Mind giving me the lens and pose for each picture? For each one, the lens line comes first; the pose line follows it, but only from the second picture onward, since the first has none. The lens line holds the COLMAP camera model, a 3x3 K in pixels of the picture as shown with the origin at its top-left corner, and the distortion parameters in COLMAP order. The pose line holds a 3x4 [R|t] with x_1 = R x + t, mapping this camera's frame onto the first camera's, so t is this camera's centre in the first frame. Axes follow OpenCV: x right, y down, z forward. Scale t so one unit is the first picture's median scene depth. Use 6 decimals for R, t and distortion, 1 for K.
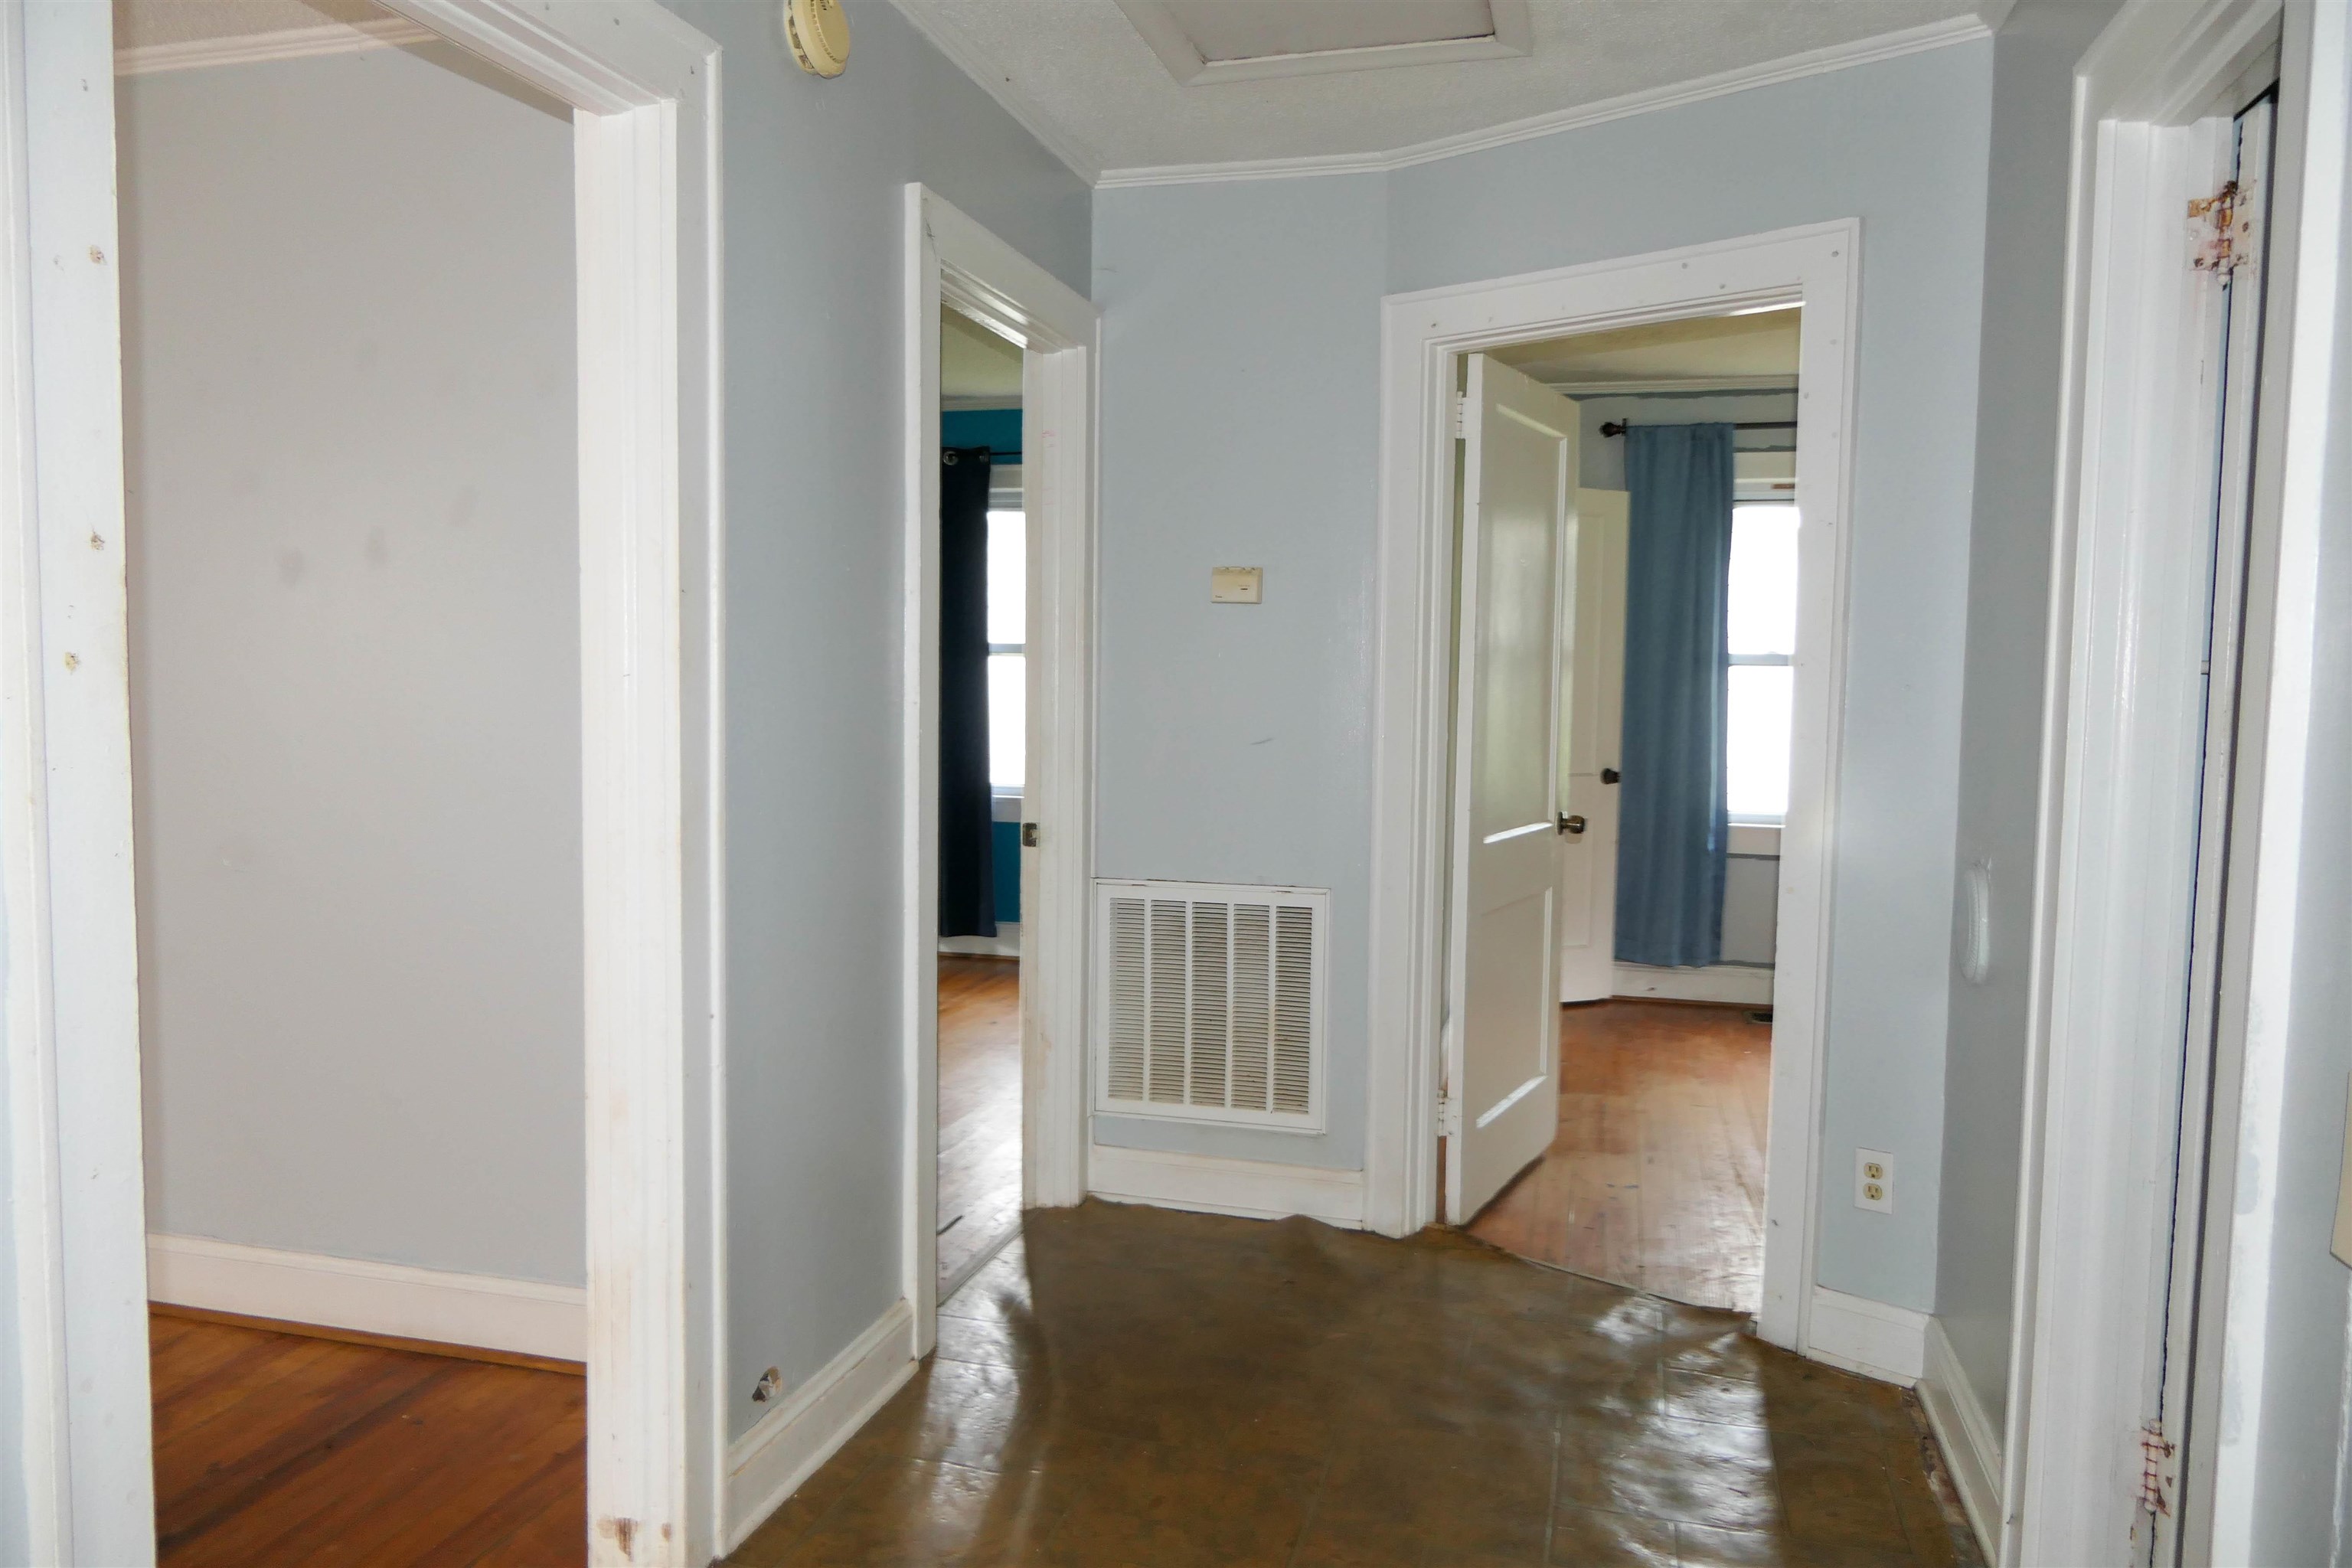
lens RADIAL K [[1630.6, 0, 1178.0], [0, 1630.6, 783.2], [0, 0, 1]] dist [-0.005762, -0.003445]
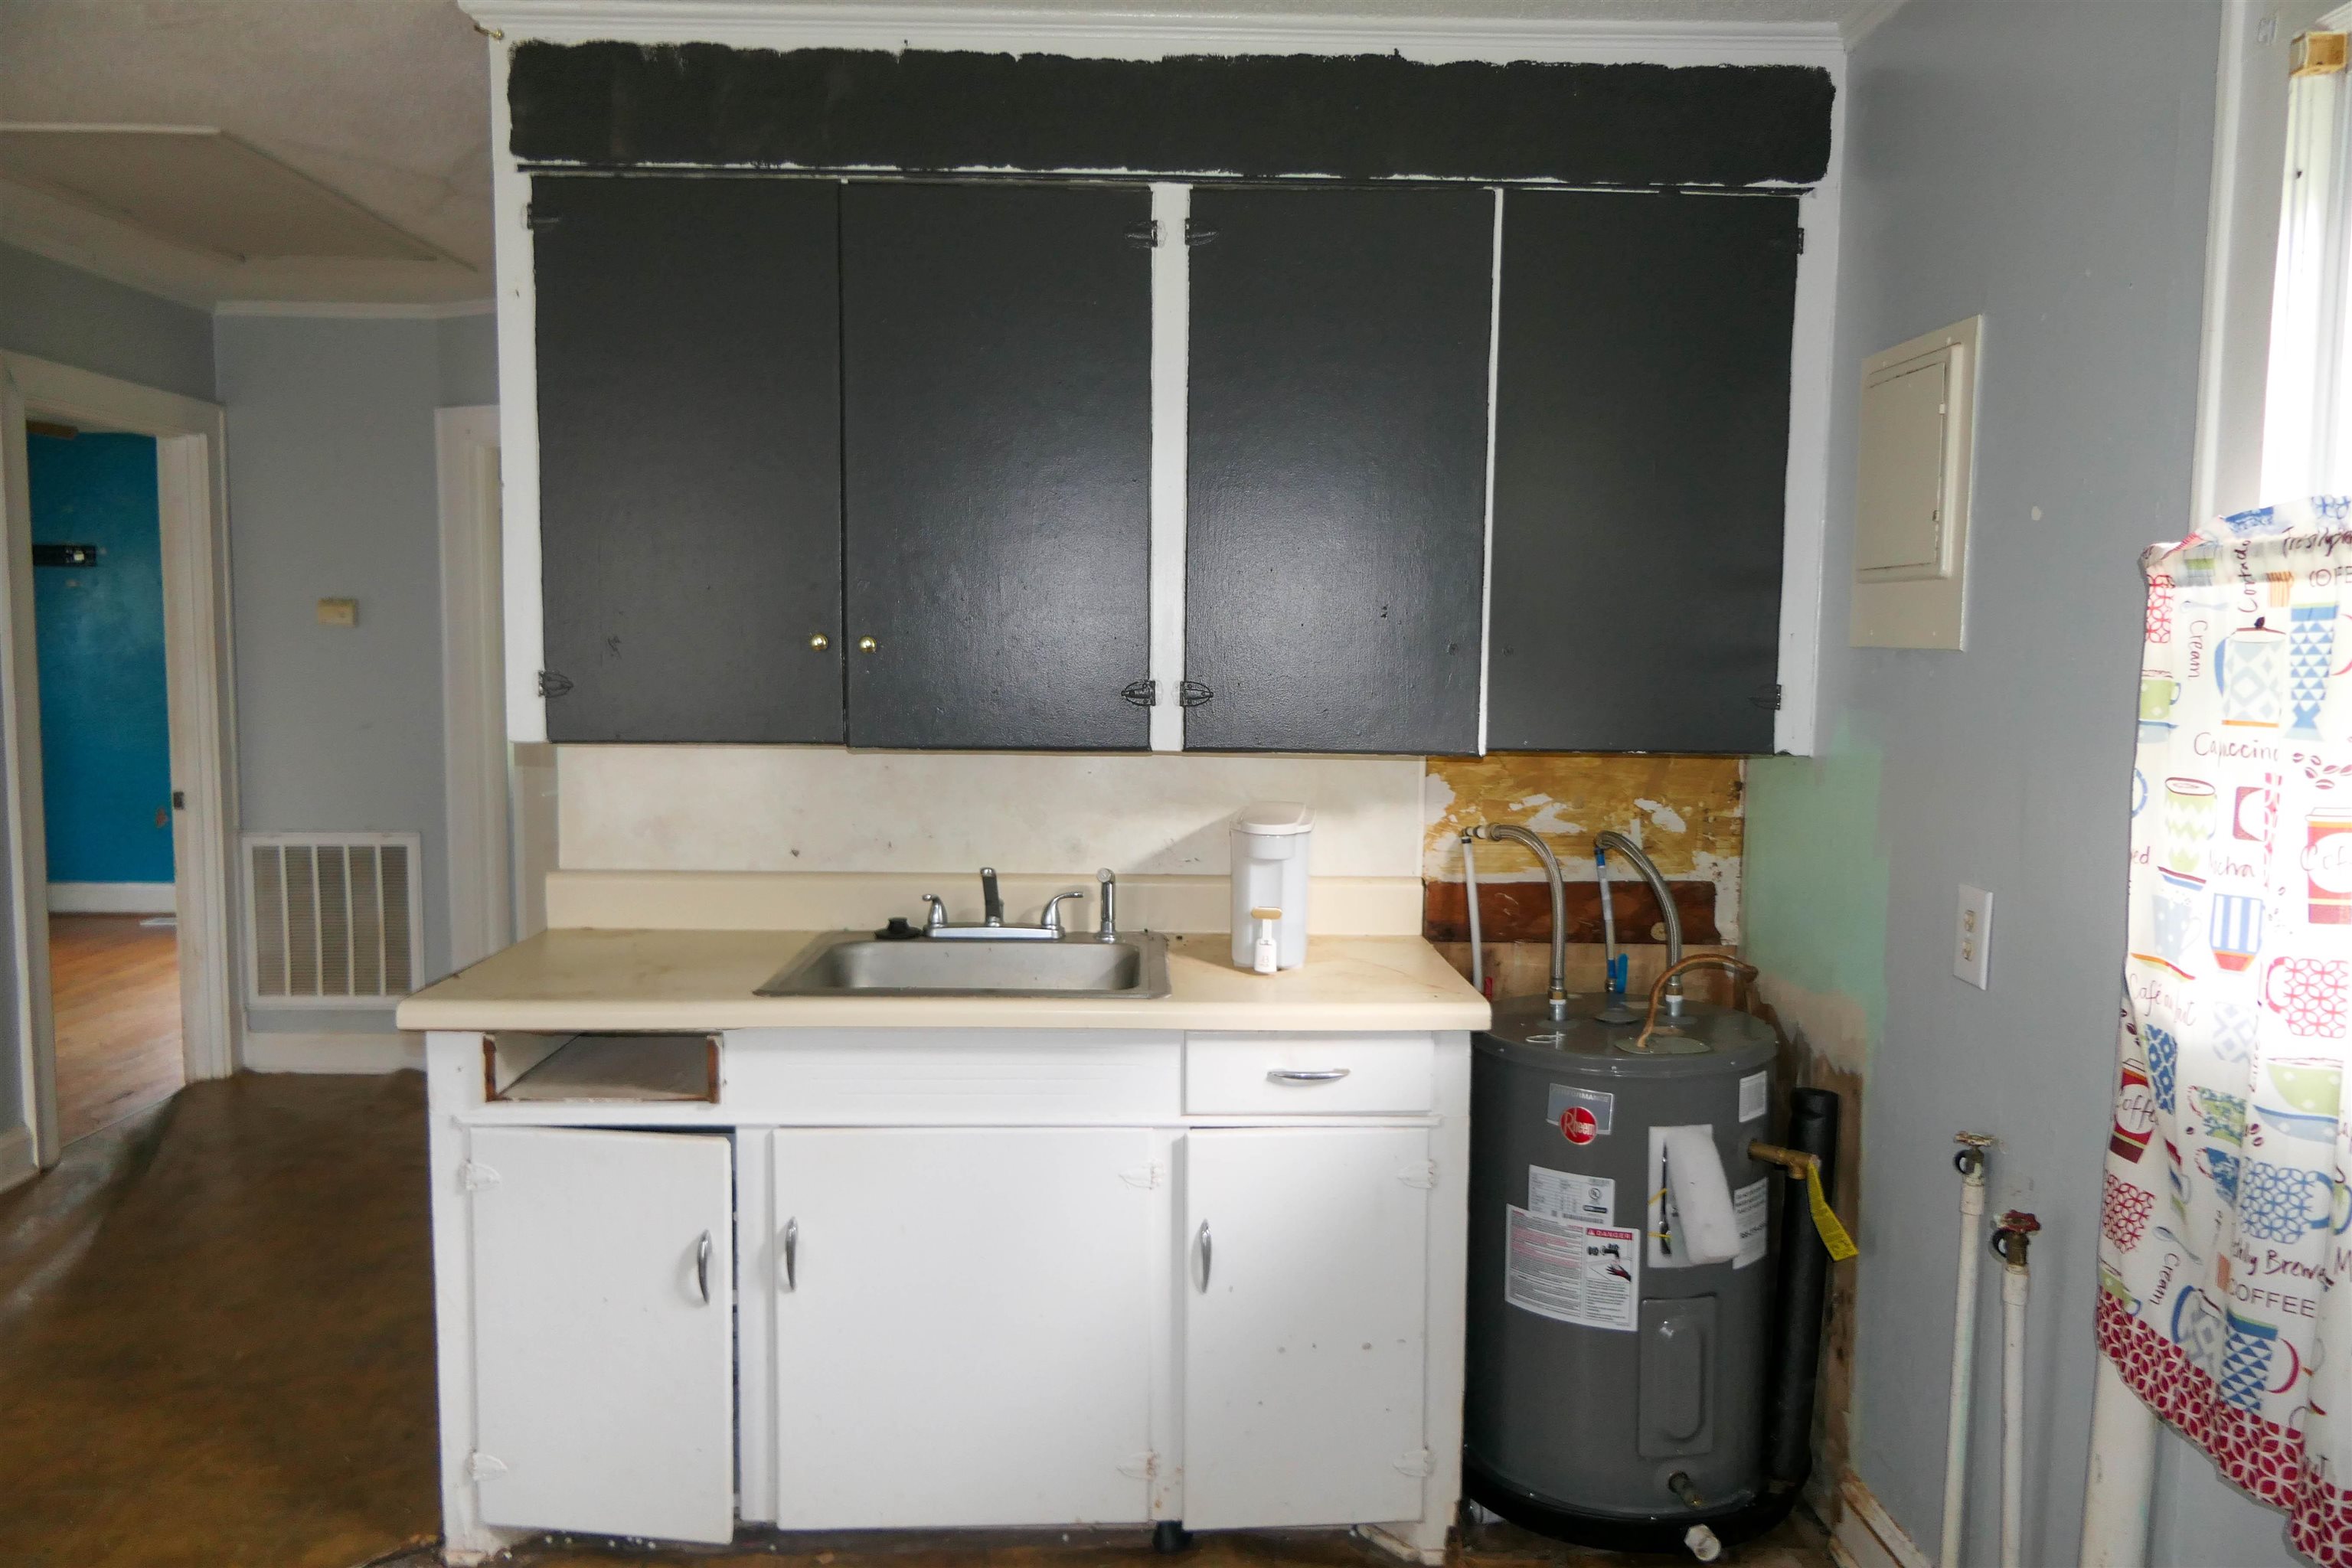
lens RADIAL K [[1630.6, 0, 1174.1], [0, 1630.6, 785.5], [0, 0, 1]] dist [-0.005762, -0.003445]
pose [[0.958074, -0.031736, 0.284757, 0.309814], [0.025671, 0.999358, 0.025008, 0.006566], [-0.285368, -0.016649, 0.958273, -0.503570]]
